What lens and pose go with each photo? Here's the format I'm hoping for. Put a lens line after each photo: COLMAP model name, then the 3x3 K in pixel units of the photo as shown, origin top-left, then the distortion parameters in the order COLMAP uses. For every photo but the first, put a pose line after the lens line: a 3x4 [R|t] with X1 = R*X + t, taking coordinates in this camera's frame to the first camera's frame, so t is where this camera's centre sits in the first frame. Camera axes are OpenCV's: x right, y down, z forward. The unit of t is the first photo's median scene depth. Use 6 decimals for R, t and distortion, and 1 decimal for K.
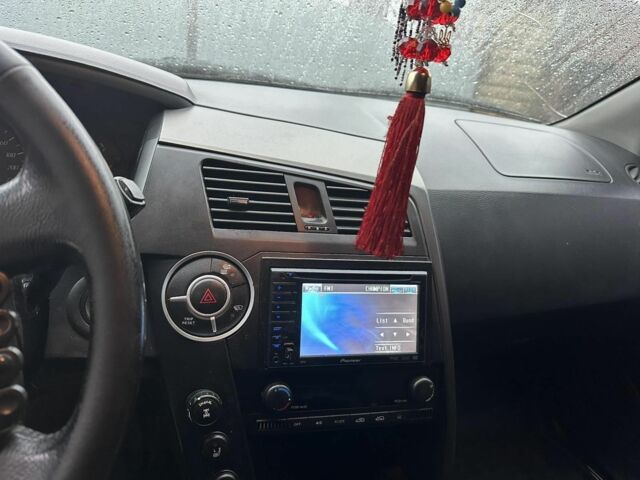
lens RADIAL K [[450.2, 0, 320.0], [0, 450.2, 240.0], [0, 0, 1]] dist [0.067671, -0.081050]
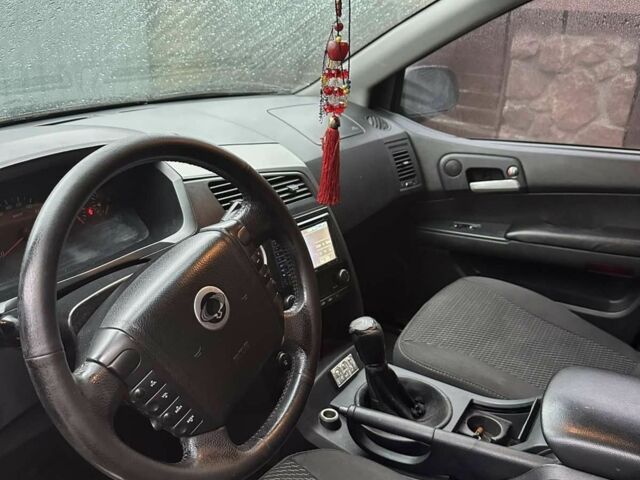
lens RADIAL K [[593.7, 0, 318.7], [0, 593.7, 225.7], [0, 0, 1]] dist [0.139940, -0.241805]
pose [[0.795507, -0.293496, 0.530121, -1.085181], [0.282052, 0.953665, 0.104736, -0.140690], [-0.536297, 0.066203, 0.841429, -0.969634]]
